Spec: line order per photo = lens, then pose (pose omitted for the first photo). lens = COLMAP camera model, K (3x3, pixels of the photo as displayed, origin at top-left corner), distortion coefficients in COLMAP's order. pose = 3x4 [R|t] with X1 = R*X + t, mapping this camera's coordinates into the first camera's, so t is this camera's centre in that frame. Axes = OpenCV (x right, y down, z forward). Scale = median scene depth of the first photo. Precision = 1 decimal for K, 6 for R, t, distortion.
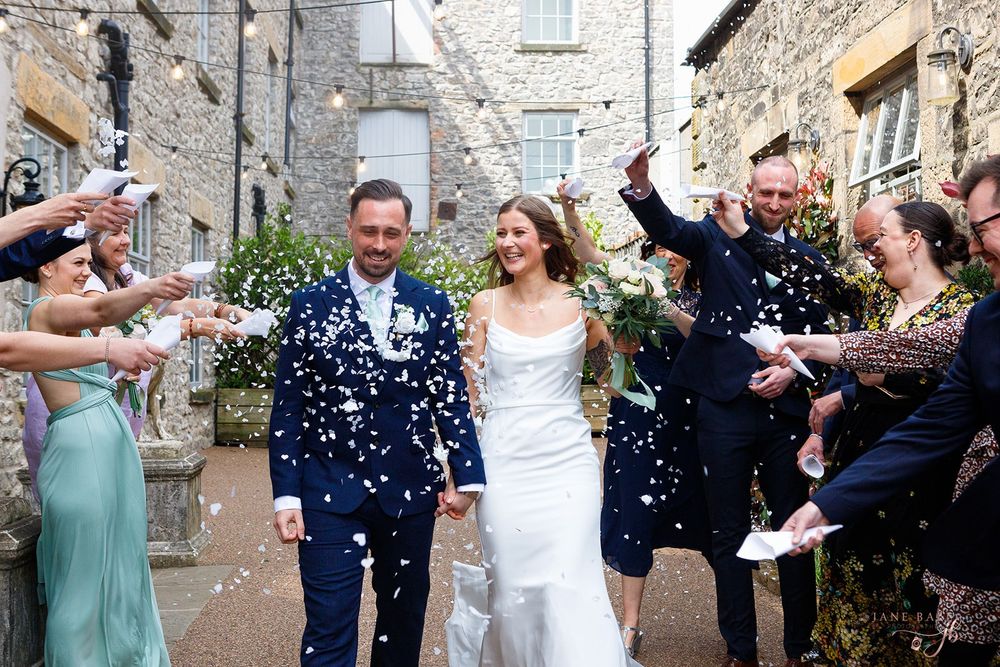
lens RADIAL K [[801.5, 0, 521.6], [0, 801.5, 333.7], [0, 0, 1]] dist [-0.011353, 0.002840]
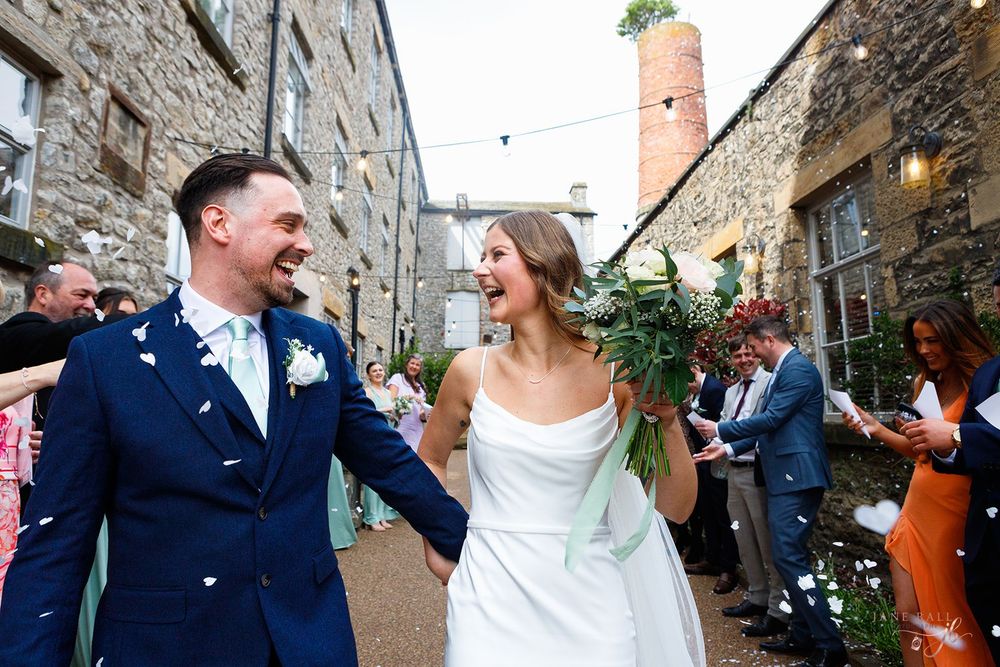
lens RADIAL K [[841.1, 0, 500.0], [0, 841.1, 333.5], [0, 0, 1]] dist [-0.006569, 0.004389]
pose [[0.999433, 0.001475, -0.033633, 0.014665], [-0.003887, 0.997414, -0.071766, -0.007671], [0.033440, 0.071856, 0.996854, -1.225592]]
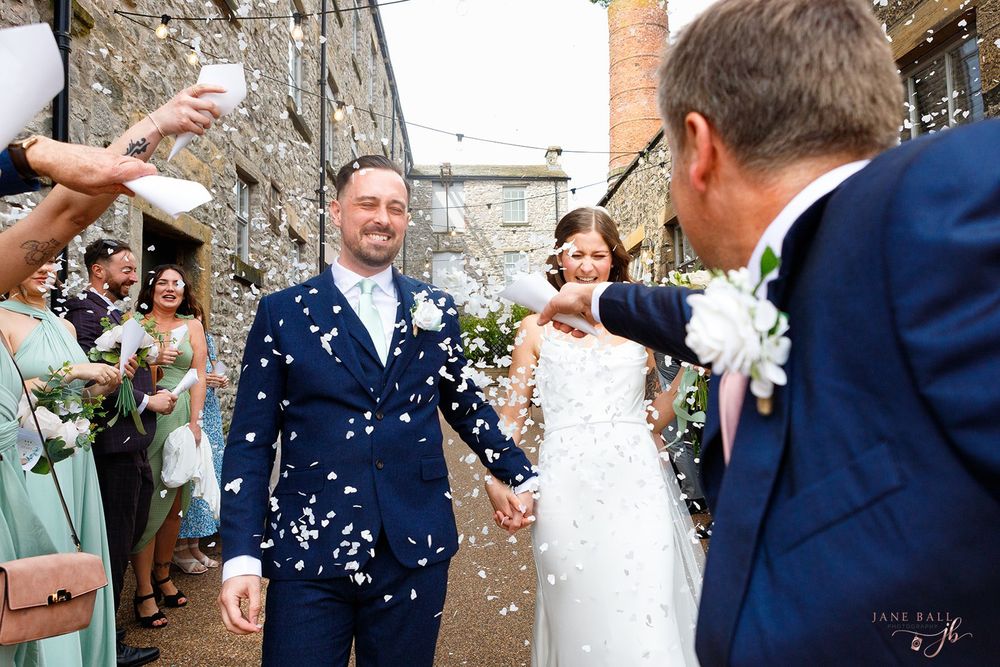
lens RADIAL K [[801.5, 0, 521.6], [0, 801.5, 333.7], [0, 0, 1]] dist [-0.011353, 0.002840]
pose [[0.999735, -0.018480, 0.013719, 0.016266], [0.018684, 0.999714, -0.014918, -0.006853], [-0.013439, 0.015170, 0.999795, -1.310863]]
